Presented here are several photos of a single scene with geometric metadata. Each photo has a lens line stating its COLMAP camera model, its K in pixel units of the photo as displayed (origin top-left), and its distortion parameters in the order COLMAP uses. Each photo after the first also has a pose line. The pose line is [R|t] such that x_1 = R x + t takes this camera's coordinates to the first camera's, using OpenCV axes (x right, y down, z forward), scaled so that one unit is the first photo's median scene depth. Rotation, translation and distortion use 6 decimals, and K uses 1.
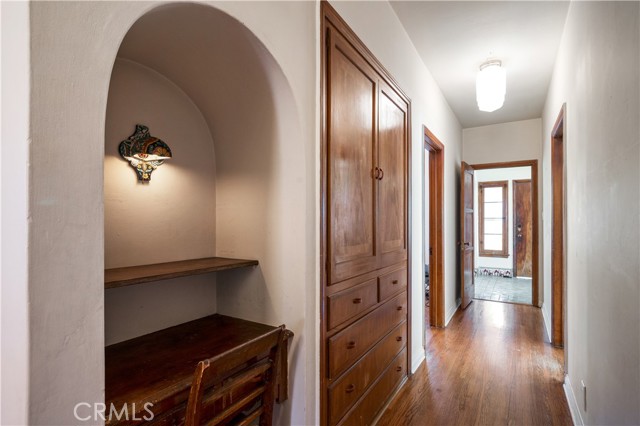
lens RADIAL K [[313.0, 0, 326.4], [0, 313.0, 219.7], [0, 0, 1]] dist [-0.001960, 0.000044]
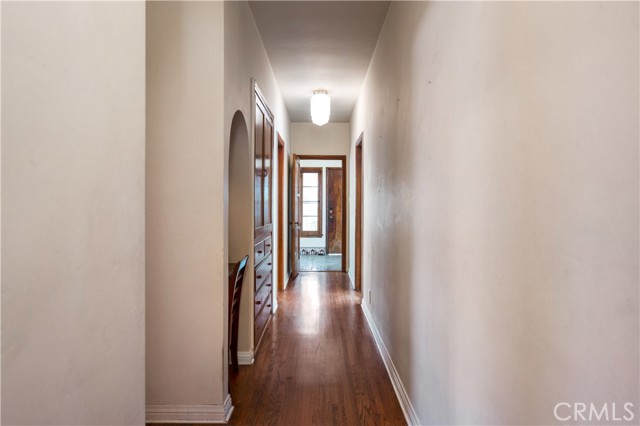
lens RADIAL K [[405.6, 0, 319.9], [0, 405.6, 209.9], [0, 0, 1]] dist [-0.001924, -0.000050]
pose [[0.856864, -0.004092, 0.515527, -0.206685], [-0.006026, 0.999821, 0.017953, -0.001325], [-0.515508, -0.018489, 0.856685, -0.279240]]
